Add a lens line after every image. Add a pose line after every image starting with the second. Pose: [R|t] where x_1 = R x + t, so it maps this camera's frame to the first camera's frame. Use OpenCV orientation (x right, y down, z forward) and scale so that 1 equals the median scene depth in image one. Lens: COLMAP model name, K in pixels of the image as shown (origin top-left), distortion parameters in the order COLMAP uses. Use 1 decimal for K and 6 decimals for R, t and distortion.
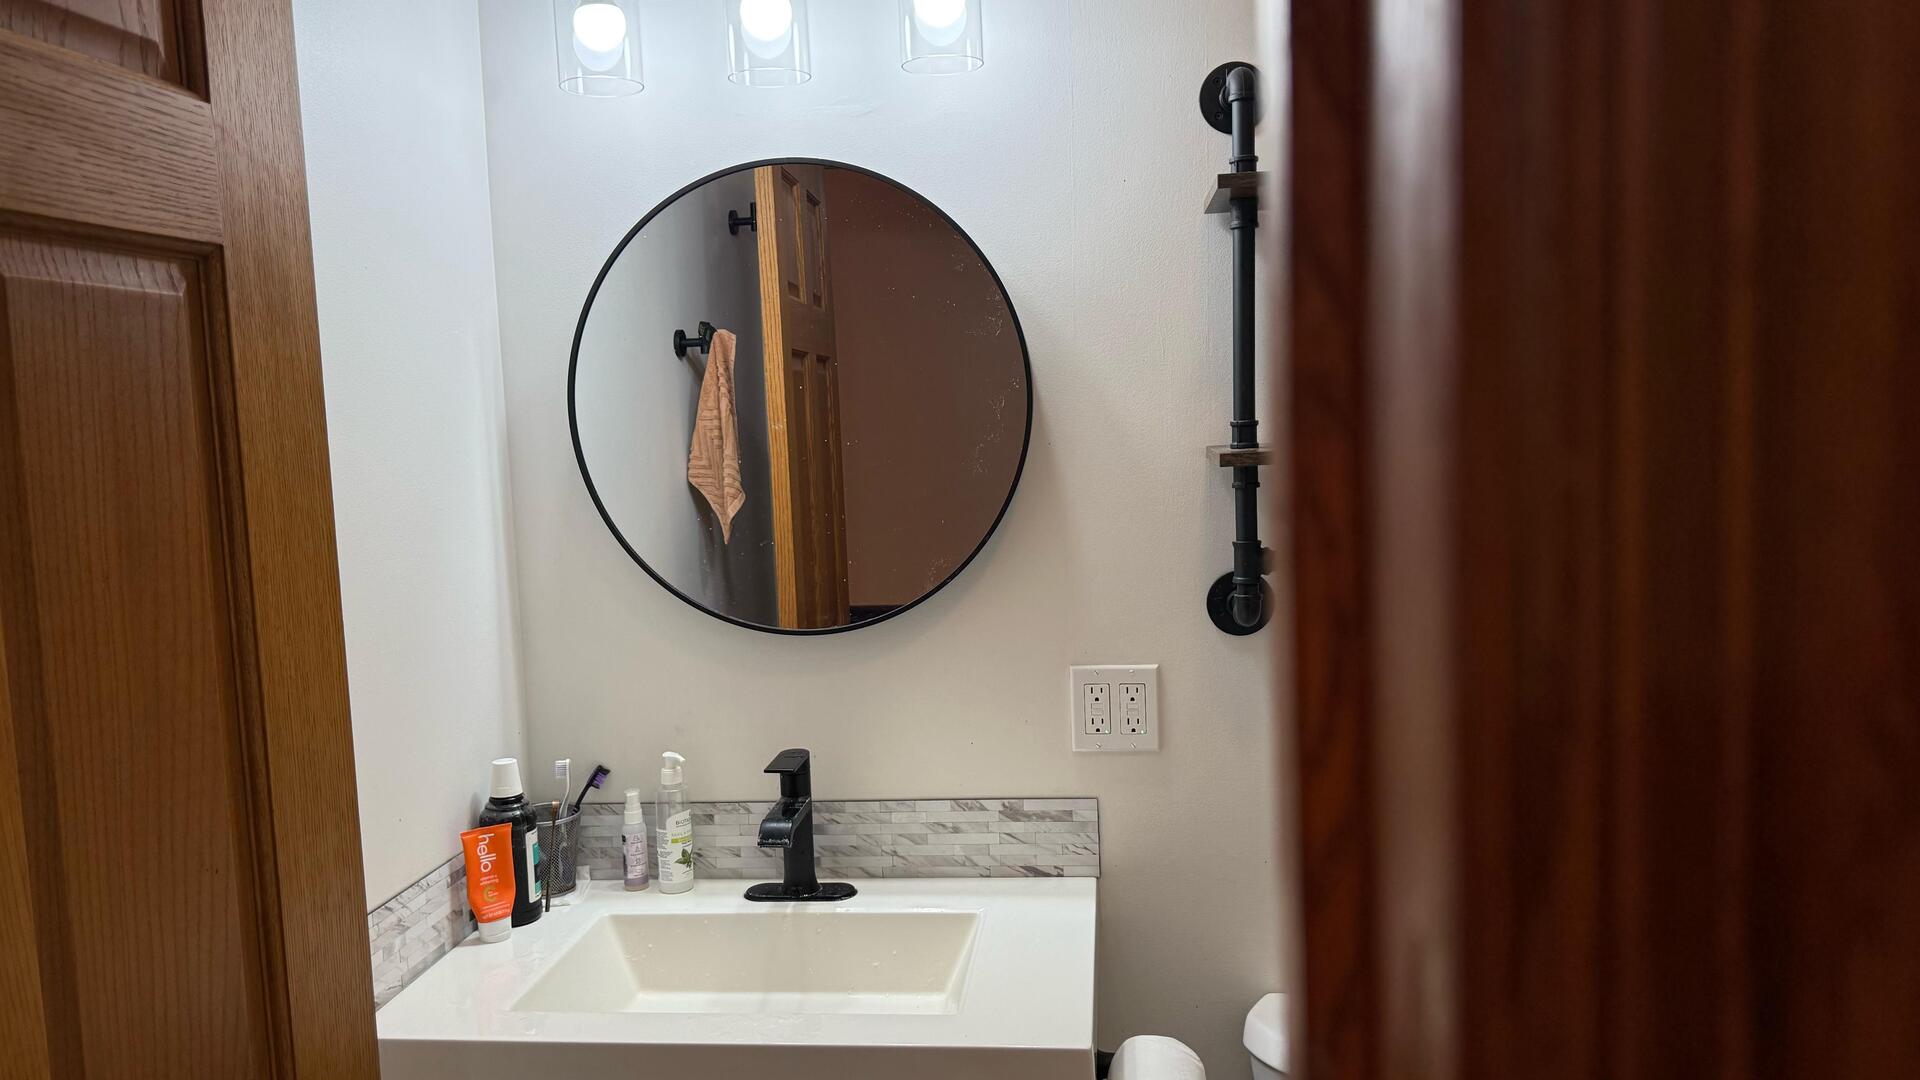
lens RADIAL K [[1365.8, 0, 960.0], [0, 1365.8, 540.0], [0, 0, 1]] dist [0.084645, -0.112356]
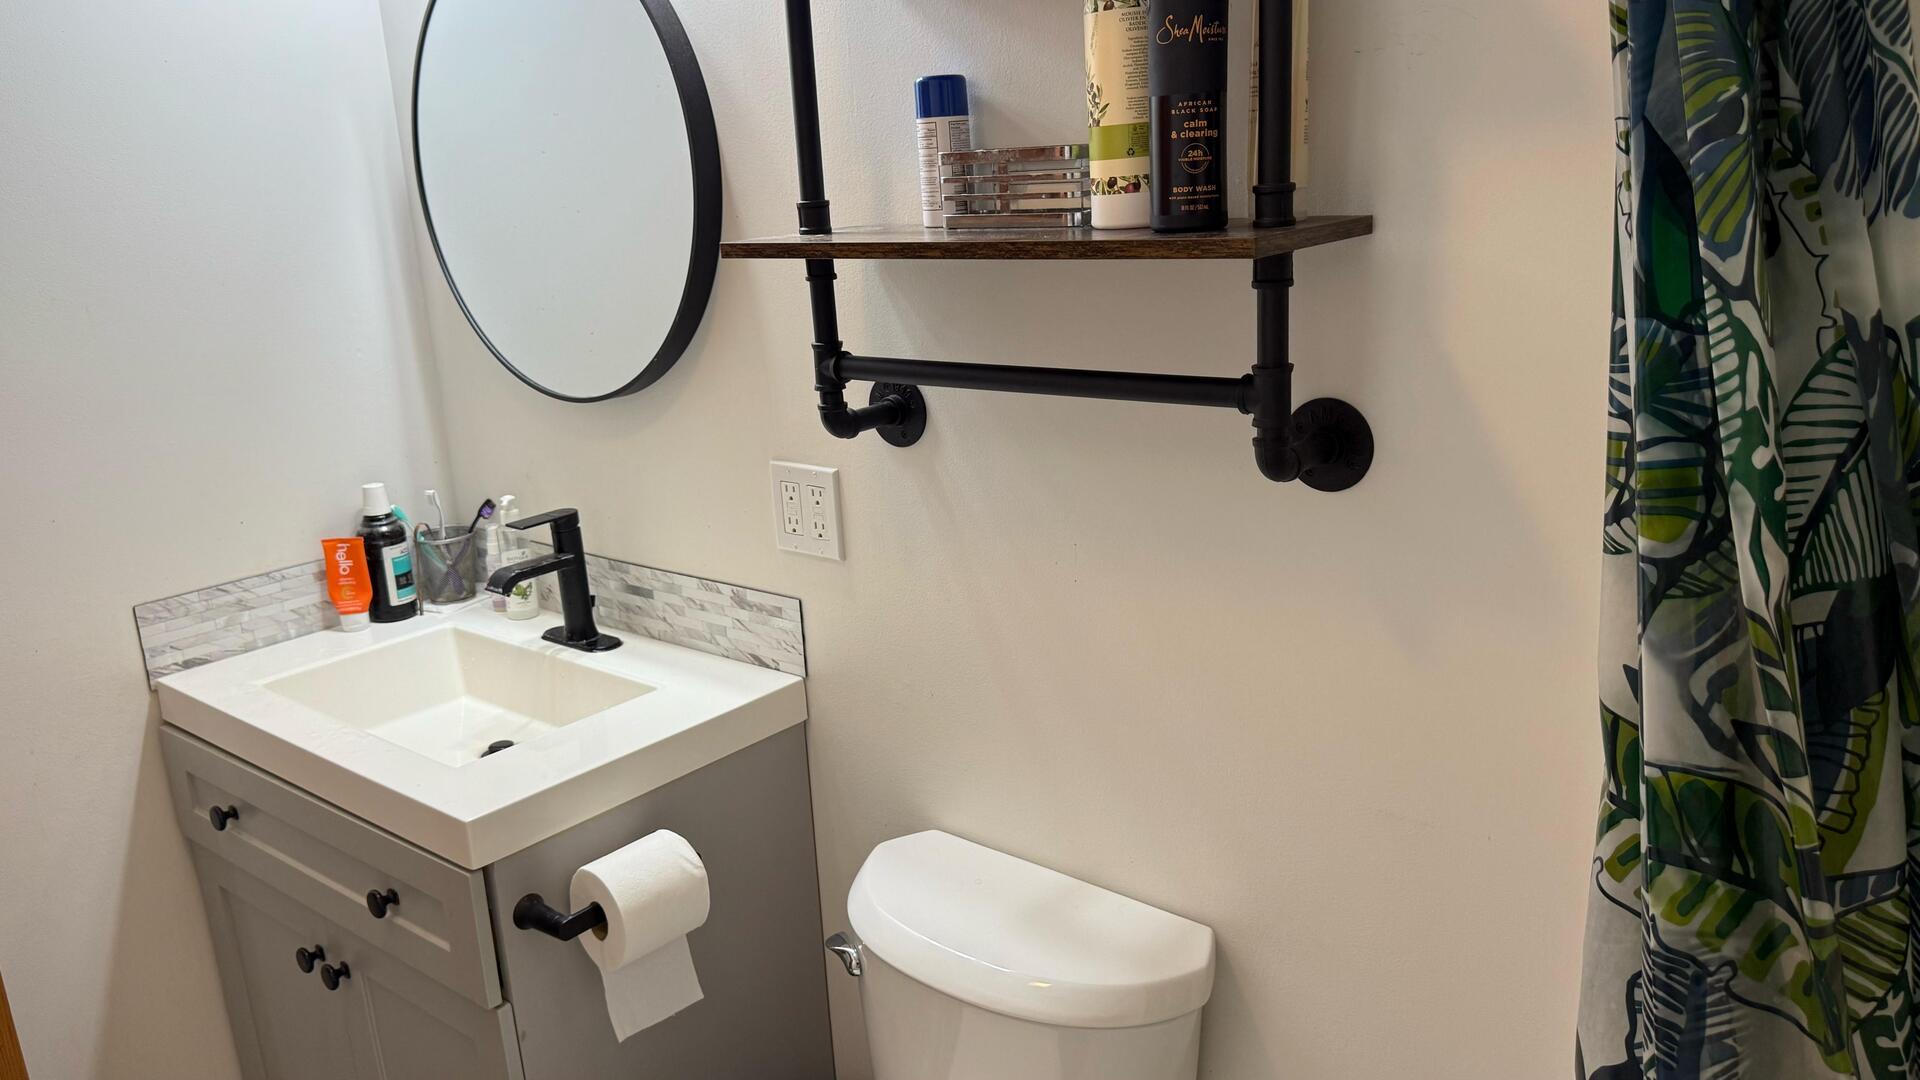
lens RADIAL K [[1365.8, 0, 960.0], [0, 1365.8, 540.0], [0, 0, 1]] dist [0.084645, -0.112356]
pose [[0.847169, 0.141442, -0.512152, 0.685824], [-0.037656, 0.977475, 0.207663, -0.055569], [0.529988, -0.156640, 0.833413, 0.272954]]
